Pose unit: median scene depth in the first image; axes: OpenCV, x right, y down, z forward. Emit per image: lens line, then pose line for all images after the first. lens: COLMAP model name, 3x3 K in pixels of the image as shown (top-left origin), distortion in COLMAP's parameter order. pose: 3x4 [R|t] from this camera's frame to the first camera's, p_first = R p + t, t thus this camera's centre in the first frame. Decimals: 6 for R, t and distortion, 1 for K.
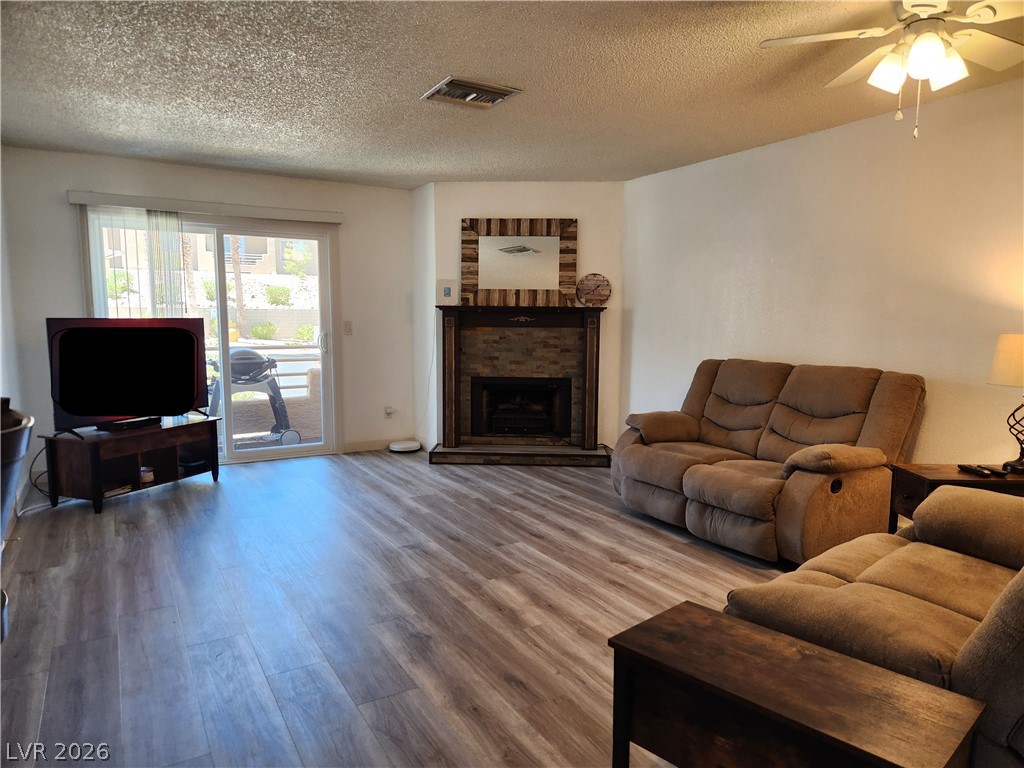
lens RADIAL K [[689.3, 0, 519.1], [0, 689.3, 390.4], [0, 0, 1]] dist [0.060724, -0.048954]
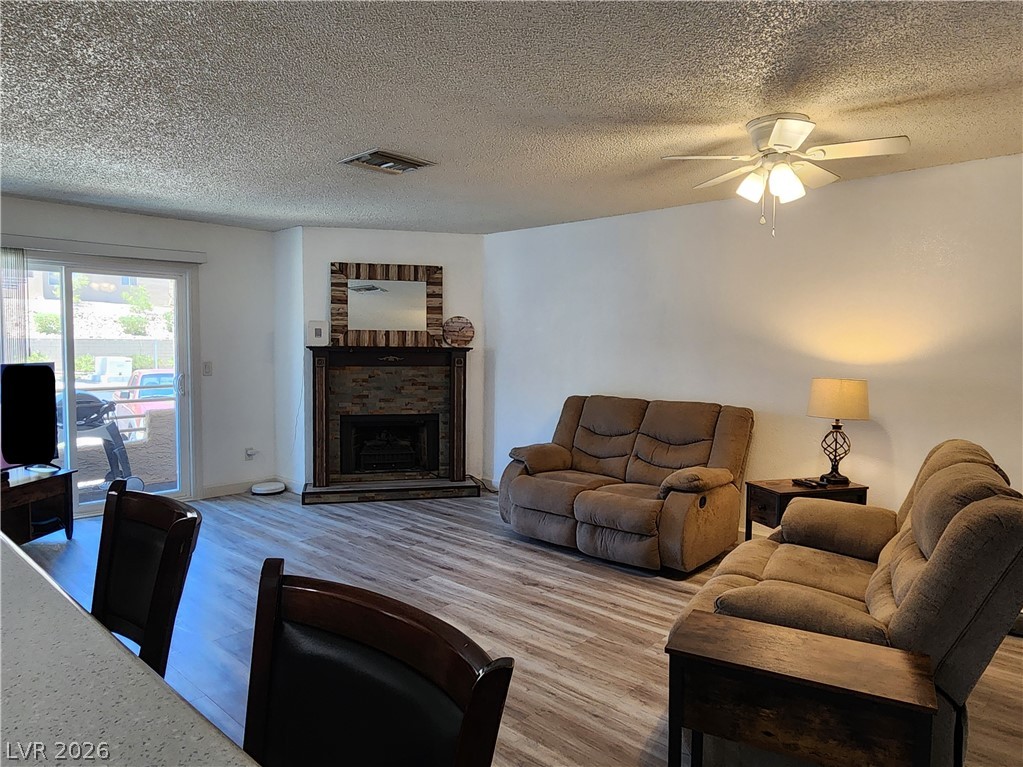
lens RADIAL K [[674.7, 0, 511.2], [0, 674.7, 372.5], [0, 0, 1]] dist [-0.008020, 0.012864]
pose [[0.958723, -0.013188, 0.284036, -0.151173], [0.030930, 0.997833, -0.058068, -0.023641], [-0.282655, 0.064456, 0.957054, -0.037163]]
